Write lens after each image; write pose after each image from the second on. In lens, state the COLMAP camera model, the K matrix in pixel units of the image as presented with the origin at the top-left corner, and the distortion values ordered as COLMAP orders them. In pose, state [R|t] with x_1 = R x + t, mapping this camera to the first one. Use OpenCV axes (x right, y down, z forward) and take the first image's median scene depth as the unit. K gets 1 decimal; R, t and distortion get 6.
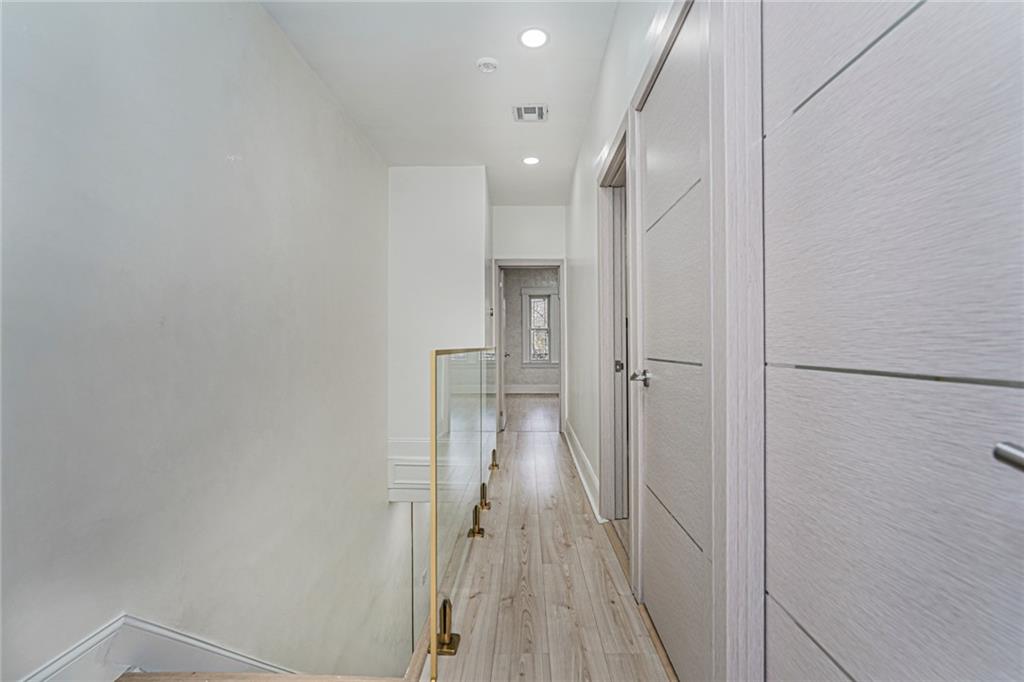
lens RADIAL K [[463.6, 0, 510.7], [0, 463.6, 341.5], [0, 0, 1]] dist [-0.011685, 0.003749]
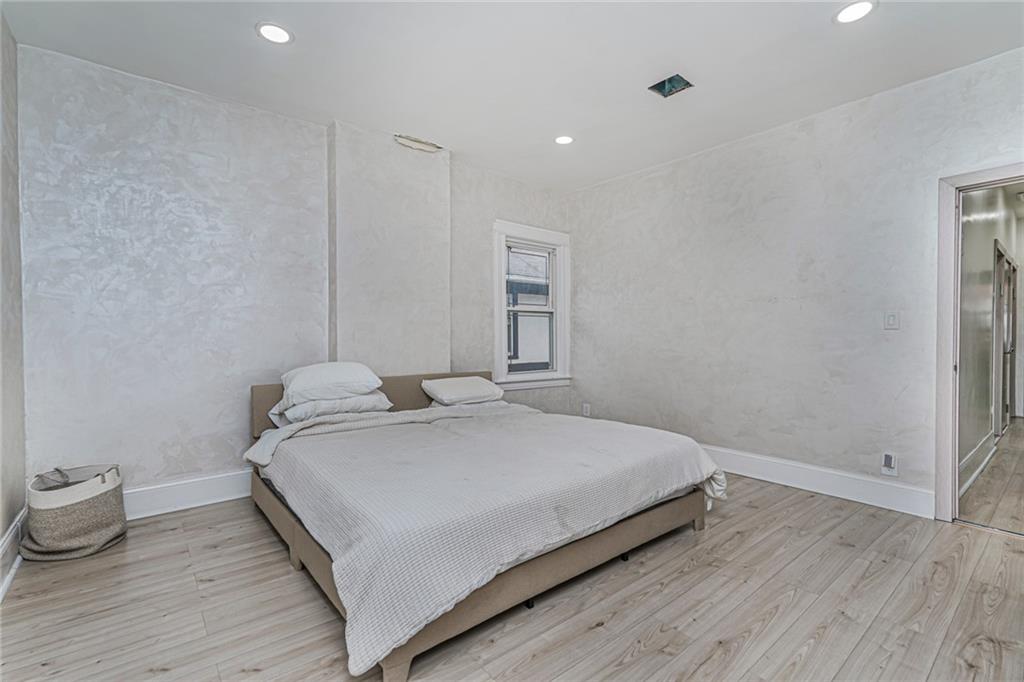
lens RADIAL K [[463.6, 0, 510.6], [0, 463.6, 341.8], [0, 0, 1]] dist [-0.011685, 0.003749]
pose [[-0.656343, -0.016218, 0.754288, -0.459962], [-0.010579, 0.999868, 0.012292, -0.009574], [-0.754389, 0.000088, -0.656428, 1.839827]]
